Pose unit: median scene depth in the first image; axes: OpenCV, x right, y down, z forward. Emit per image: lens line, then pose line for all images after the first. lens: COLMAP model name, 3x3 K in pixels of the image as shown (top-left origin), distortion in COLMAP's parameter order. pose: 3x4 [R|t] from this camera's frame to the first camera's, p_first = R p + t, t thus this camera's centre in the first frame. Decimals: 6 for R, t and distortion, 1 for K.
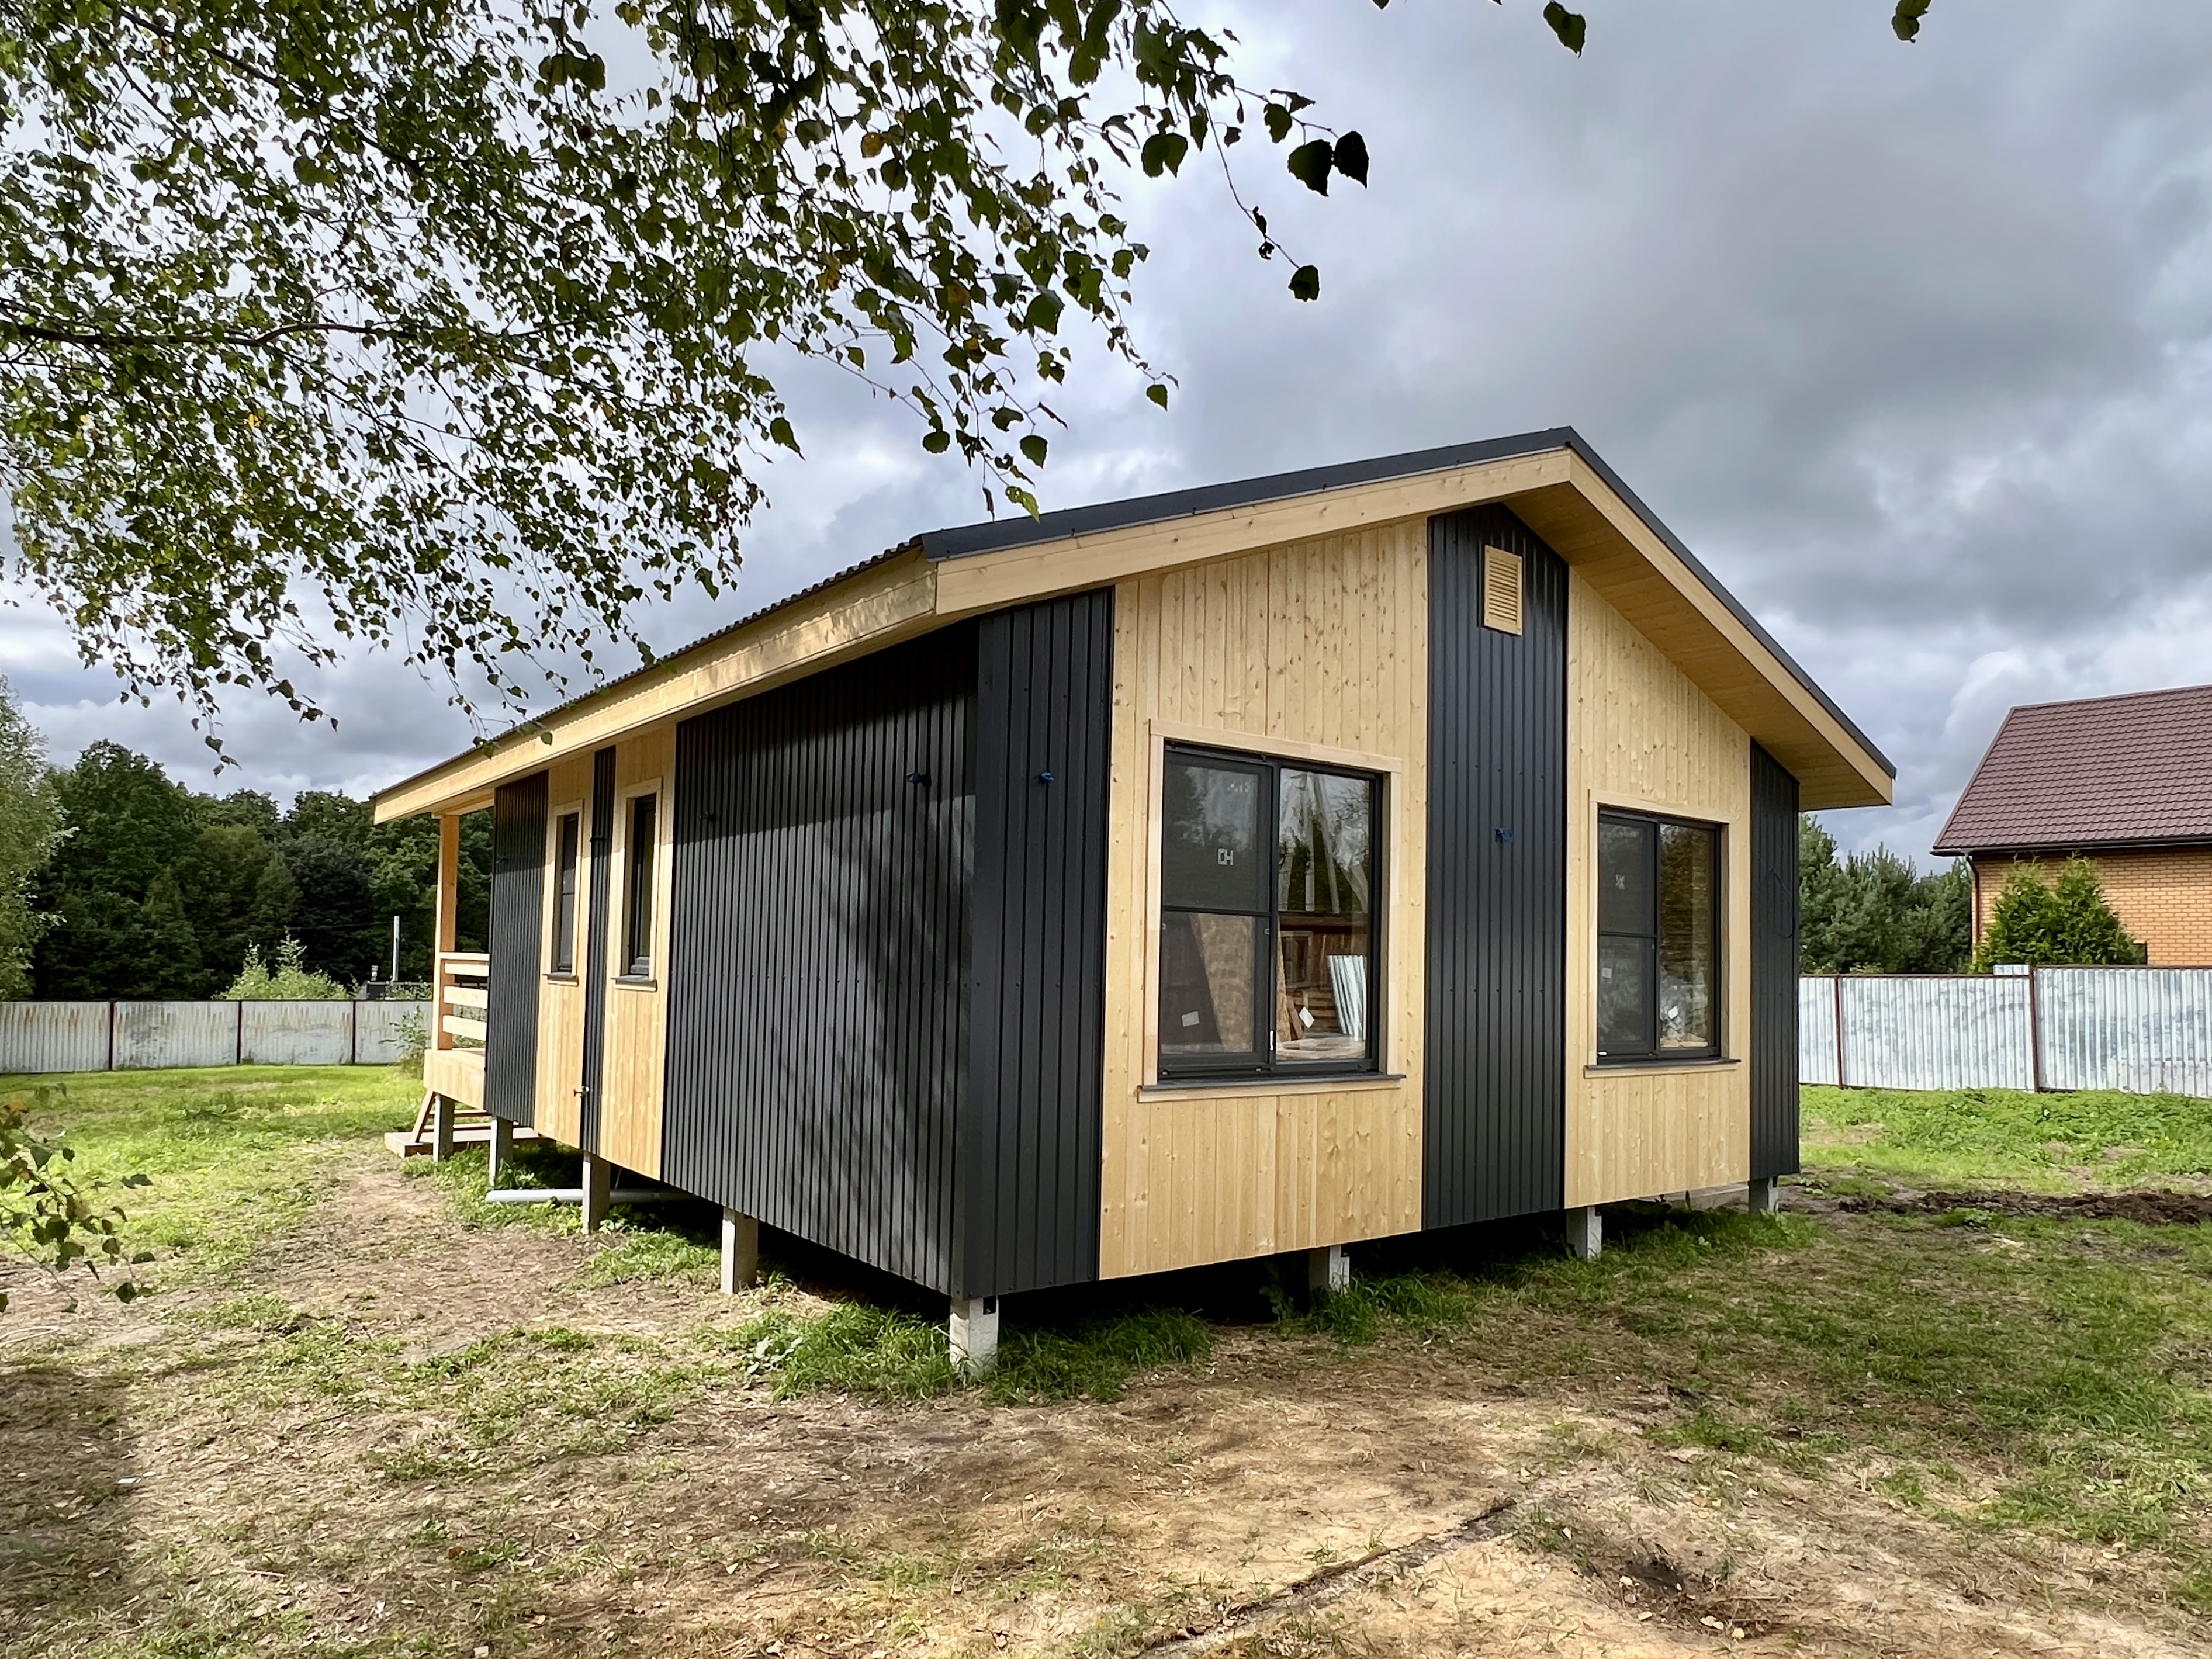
lens RADIAL K [[1331.2, 0, 1101.3], [0, 1331.2, 906.7], [0, 0, 1]] dist [0.003161, -0.000643]
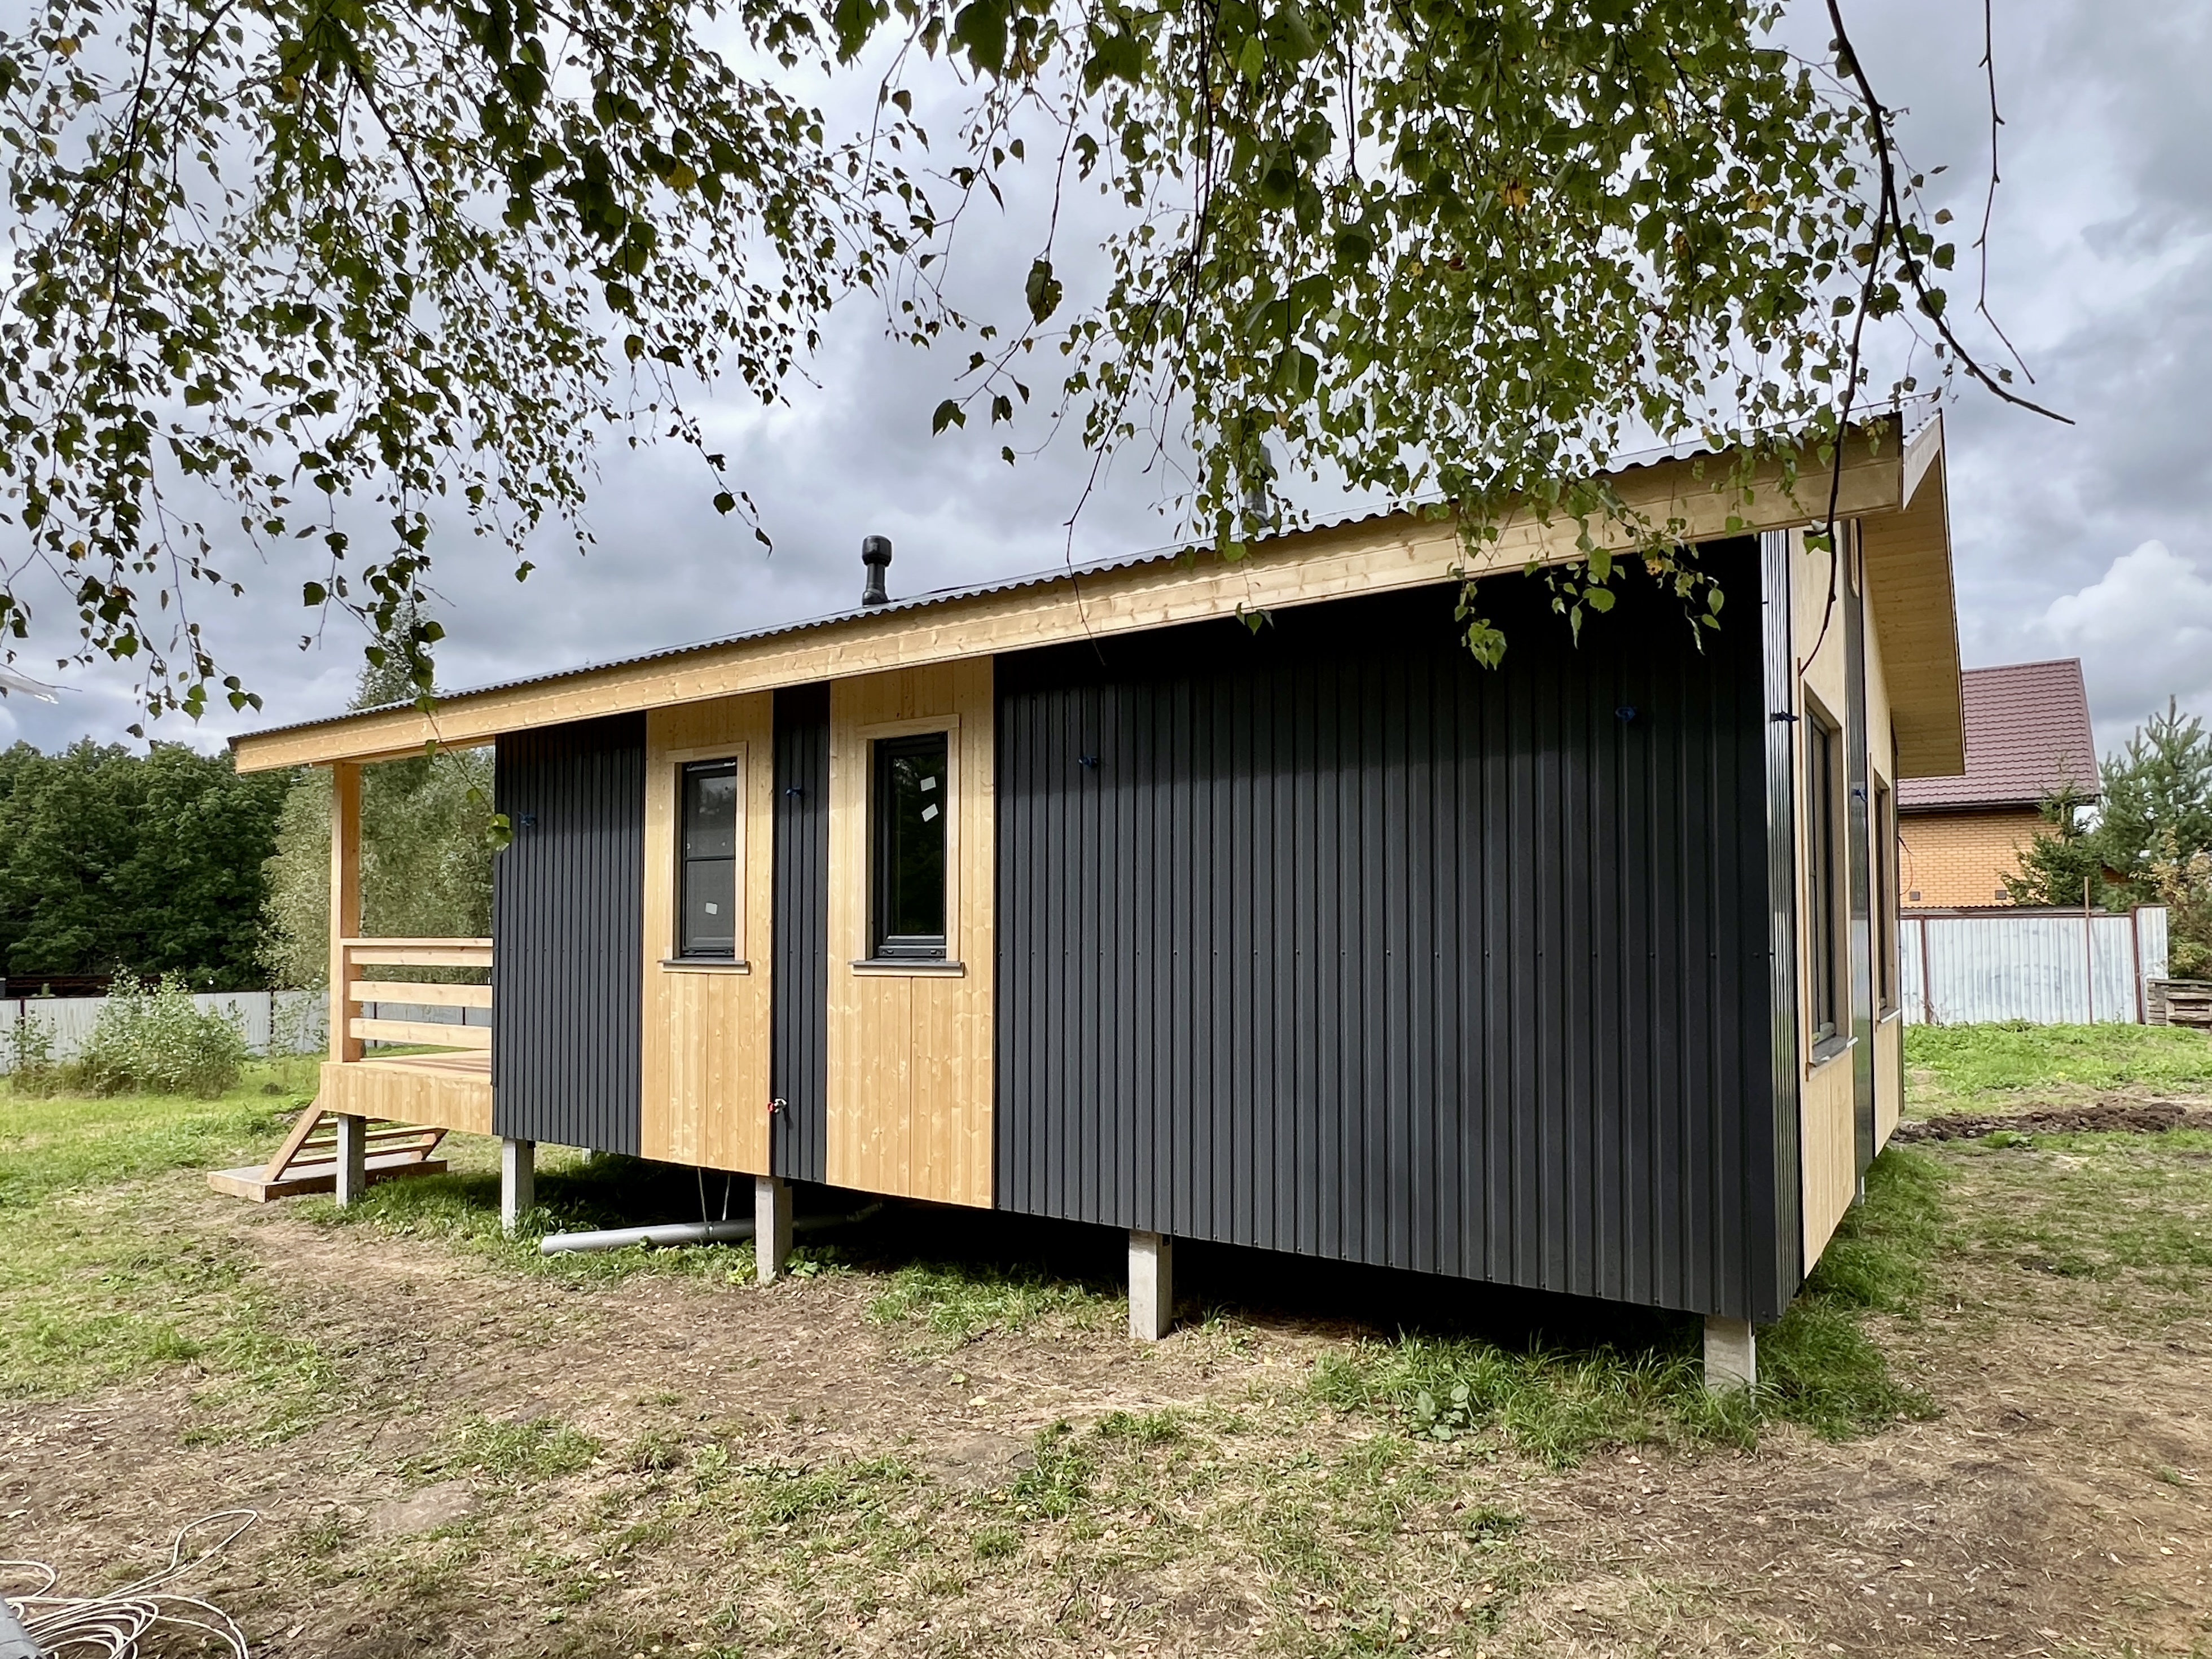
lens RADIAL K [[1331.3, 0, 1101.3], [0, 1331.3, 906.7], [0, 0, 1]] dist [0.003161, -0.000643]
pose [[0.956570, -0.030794, 0.289872, -0.485574], [0.020203, 0.999017, 0.039459, -0.009257], [-0.290802, -0.031889, 0.956252, 0.203501]]
